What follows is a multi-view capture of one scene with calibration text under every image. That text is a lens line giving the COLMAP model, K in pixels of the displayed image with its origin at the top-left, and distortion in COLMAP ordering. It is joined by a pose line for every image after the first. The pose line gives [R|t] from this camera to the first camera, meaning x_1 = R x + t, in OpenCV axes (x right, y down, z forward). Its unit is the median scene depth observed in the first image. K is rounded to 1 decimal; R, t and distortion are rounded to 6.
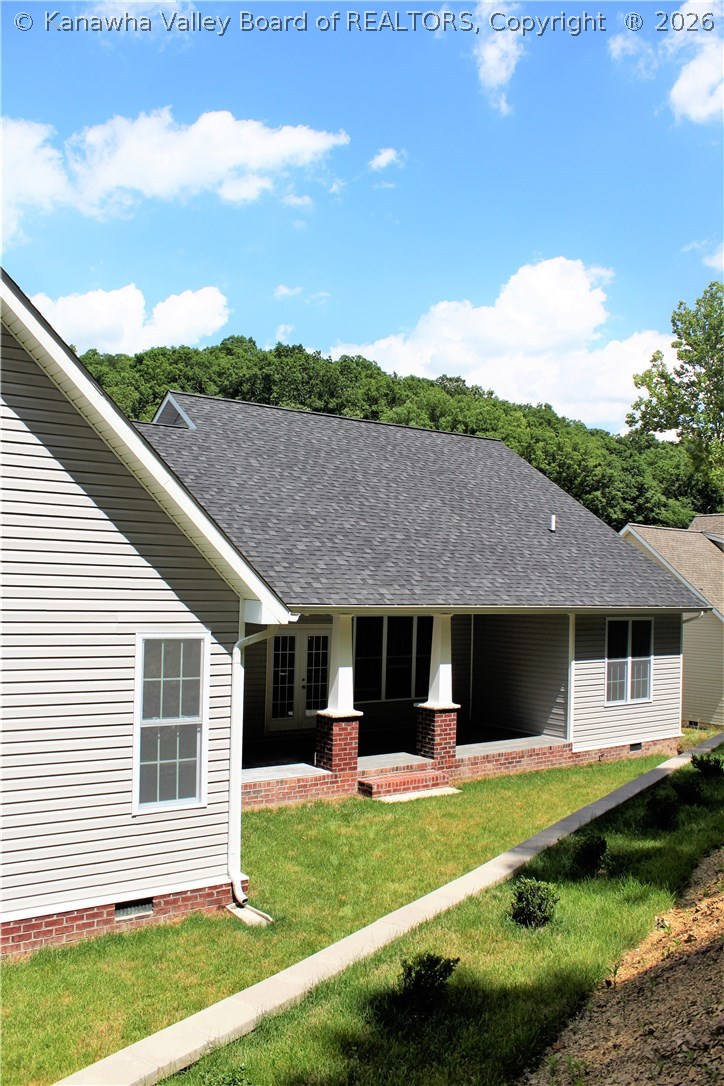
lens RADIAL K [[916.4, 0, 358.7], [0, 916.4, 488.5], [0, 0, 1]] dist [-0.153280, 0.135607]
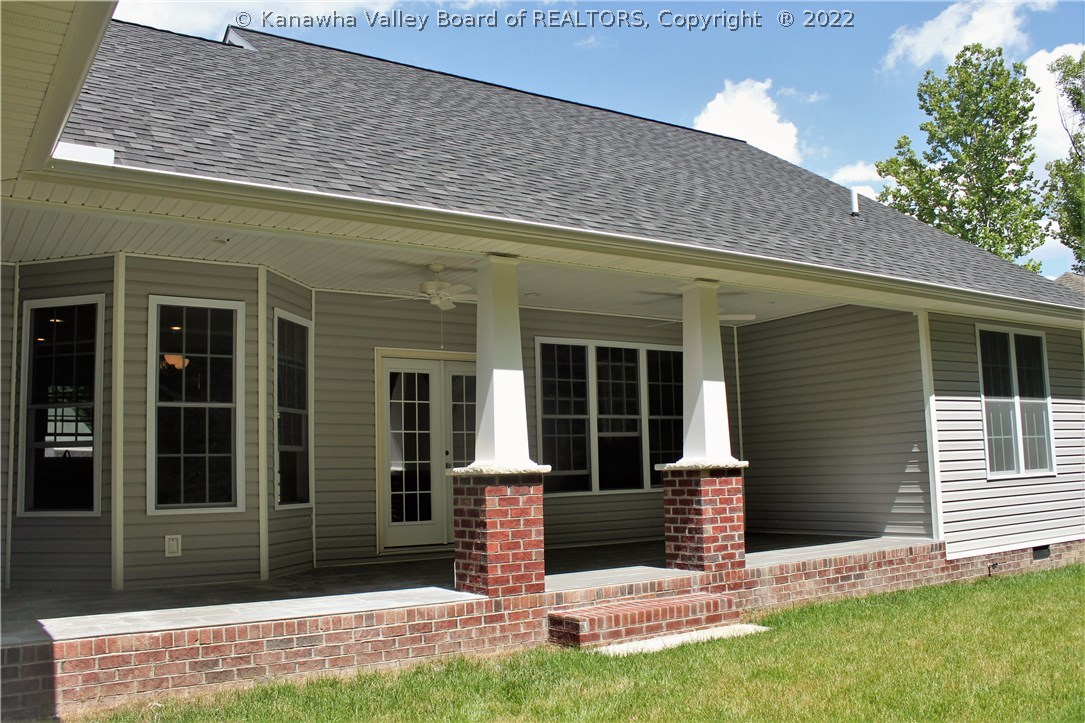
lens RADIAL K [[915.5, 0, 542.5], [0, 915.5, 361.5], [0, 0, 1]] dist [-0.153280, 0.135607]
pose [[0.998103, -0.056653, -0.024107, 0.013540], [0.055958, 0.998023, -0.028603, 0.190218], [0.025680, 0.027200, 0.999300, 0.490444]]
